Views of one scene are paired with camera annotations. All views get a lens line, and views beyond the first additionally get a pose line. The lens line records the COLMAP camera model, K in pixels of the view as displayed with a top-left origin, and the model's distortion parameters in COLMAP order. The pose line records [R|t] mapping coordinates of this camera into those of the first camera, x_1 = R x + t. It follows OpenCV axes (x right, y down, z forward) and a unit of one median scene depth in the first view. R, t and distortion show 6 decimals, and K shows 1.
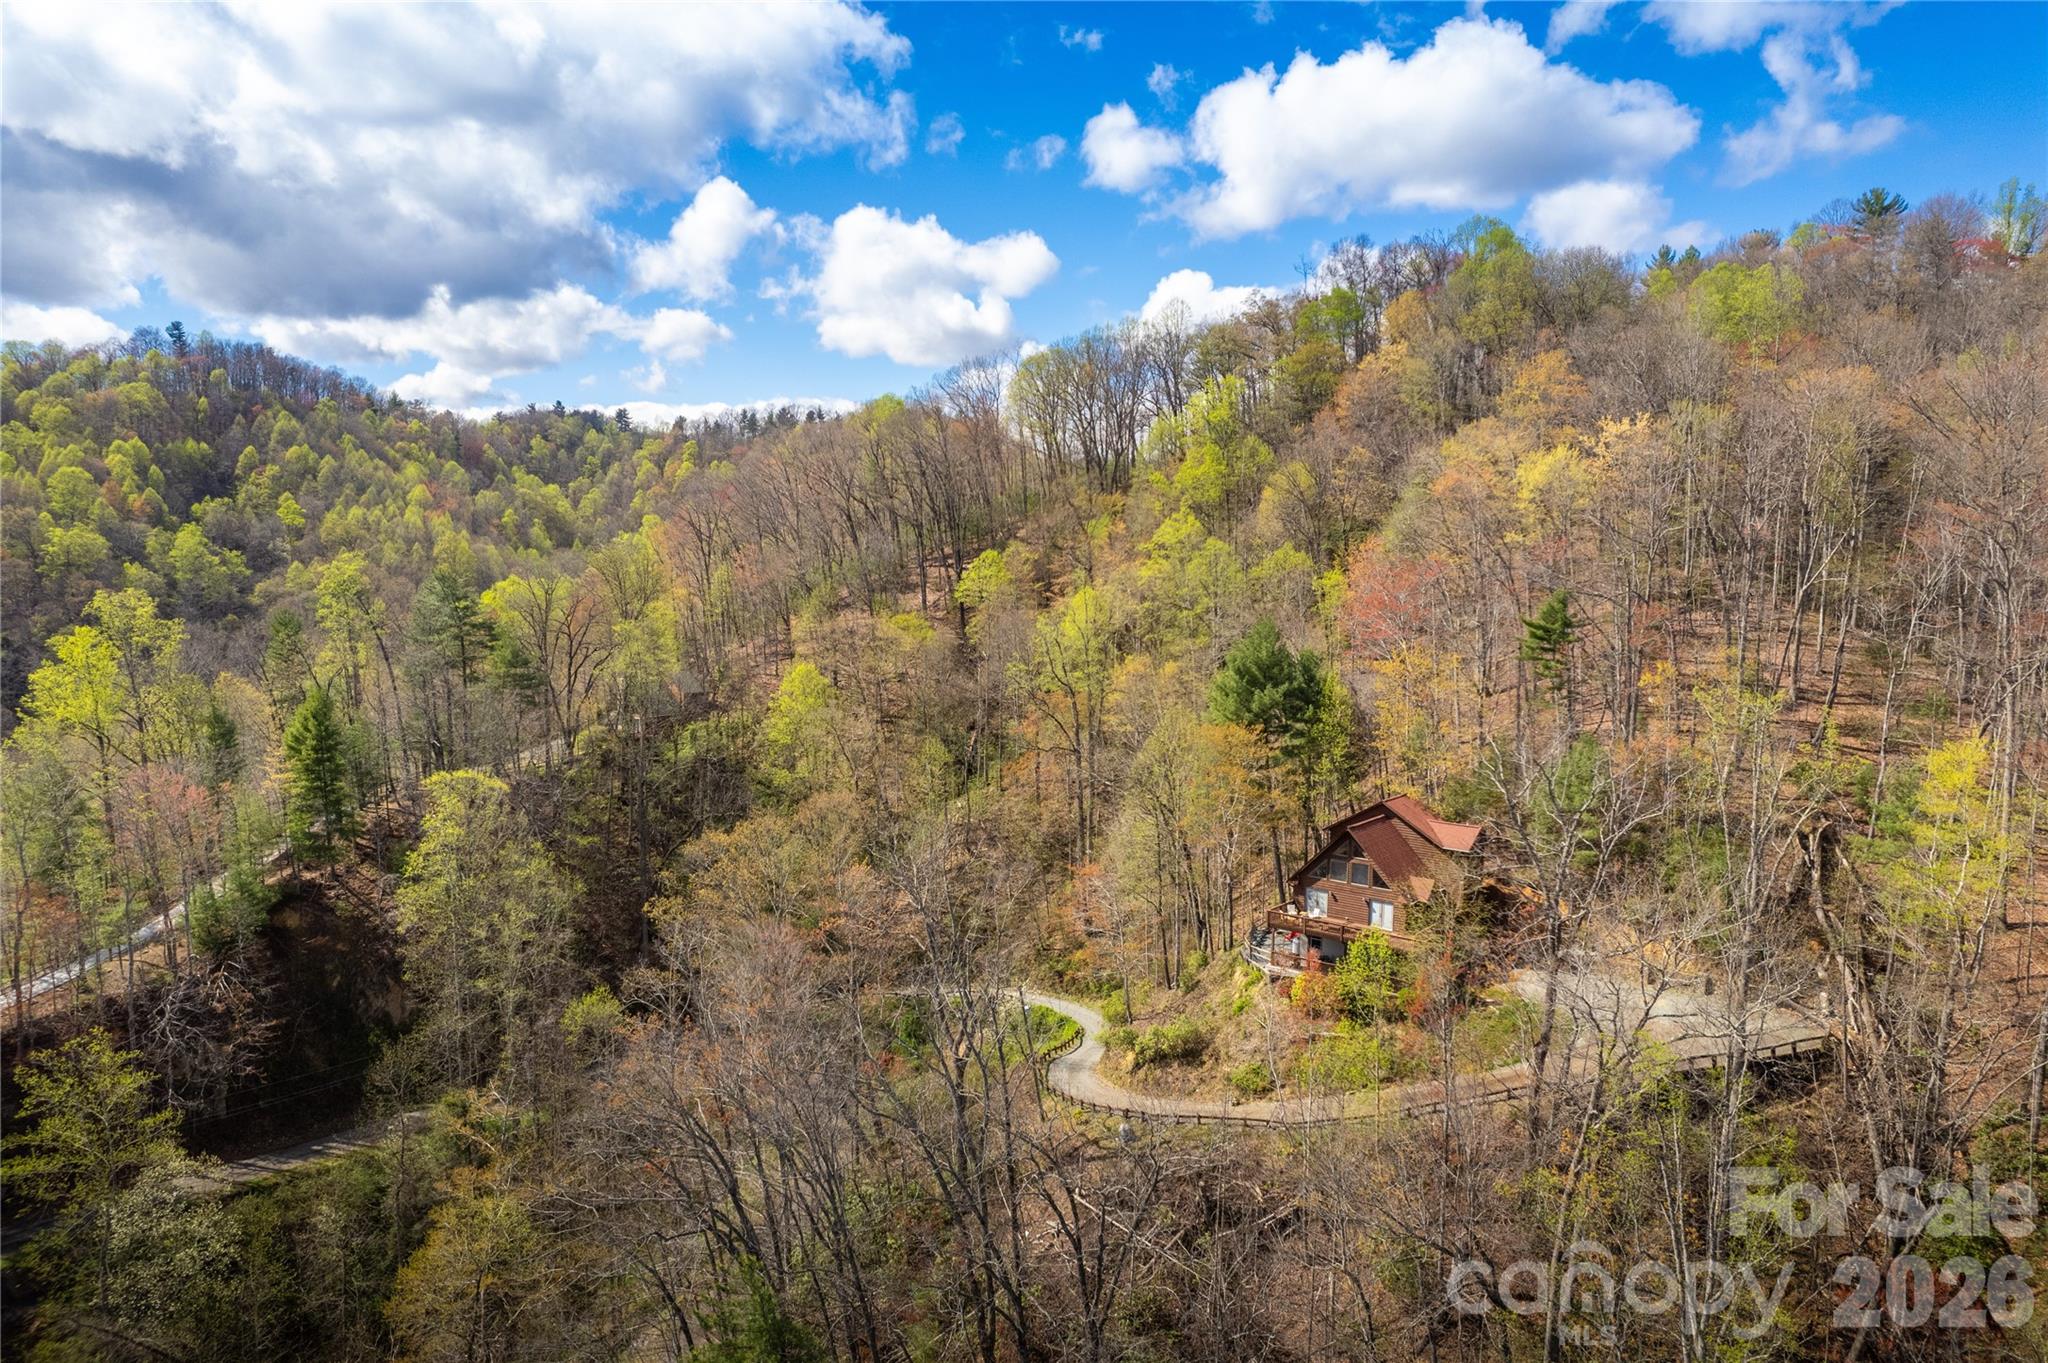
lens RADIAL K [[1375.2, 0, 1024.0], [0, 1375.2, 681.5], [0, 0, 1]] dist [-0.006218, -0.001397]
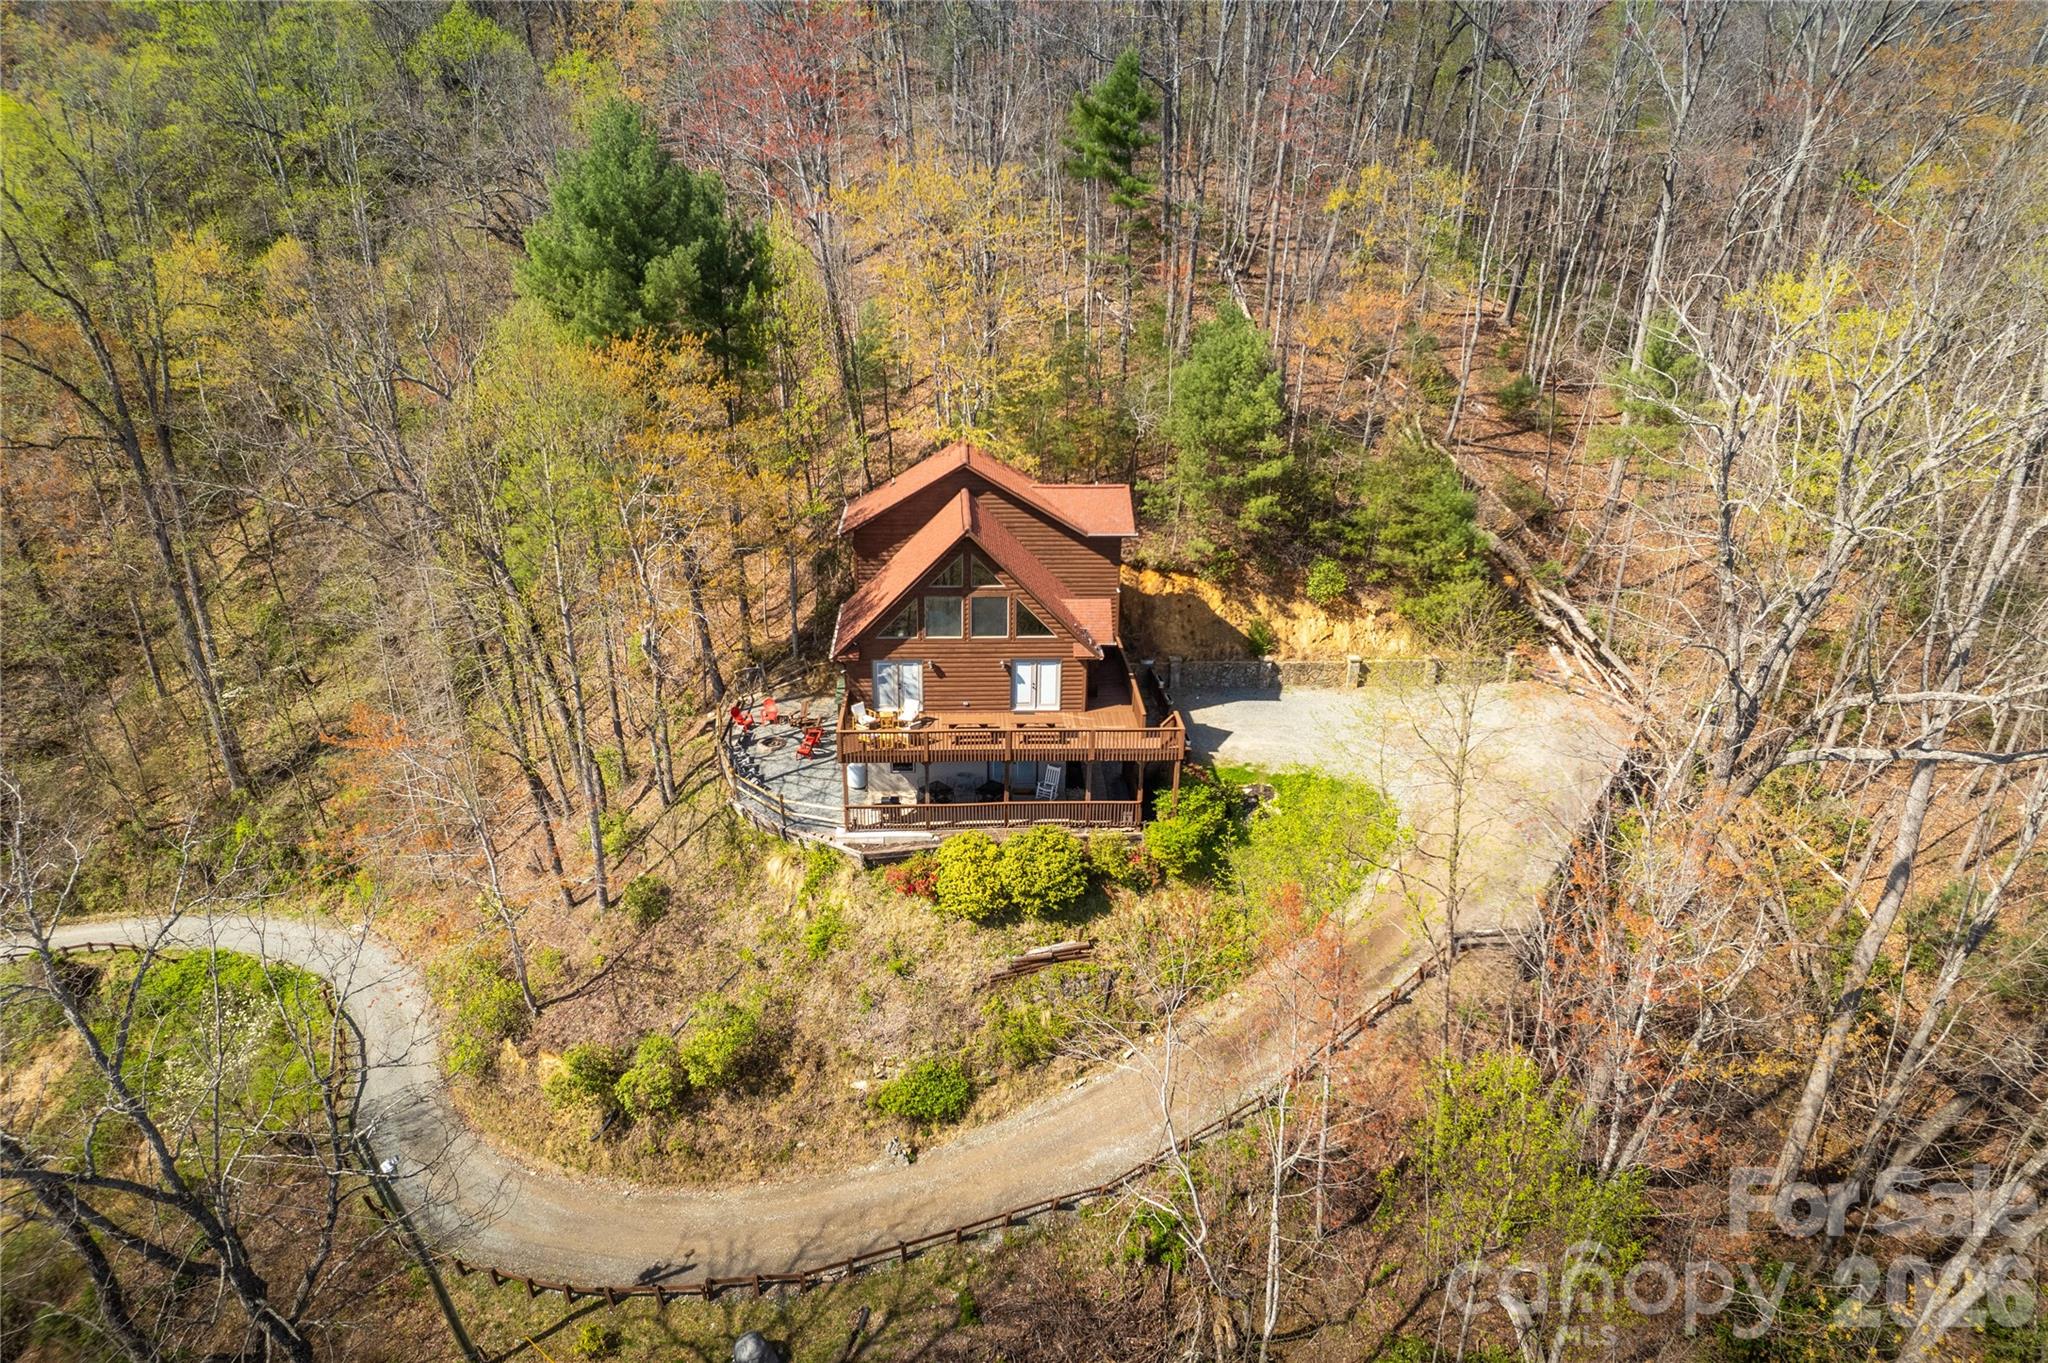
lens RADIAL K [[1375.2, 0, 1024.0], [0, 1375.2, 681.5], [0, 0, 1]] dist [-0.006218, -0.001397]
pose [[0.742295, -0.248053, 0.622469, -0.067511], [0.061090, 0.950140, 0.305780, 0.008636], [-0.667282, -0.188952, 0.720438, 0.623756]]
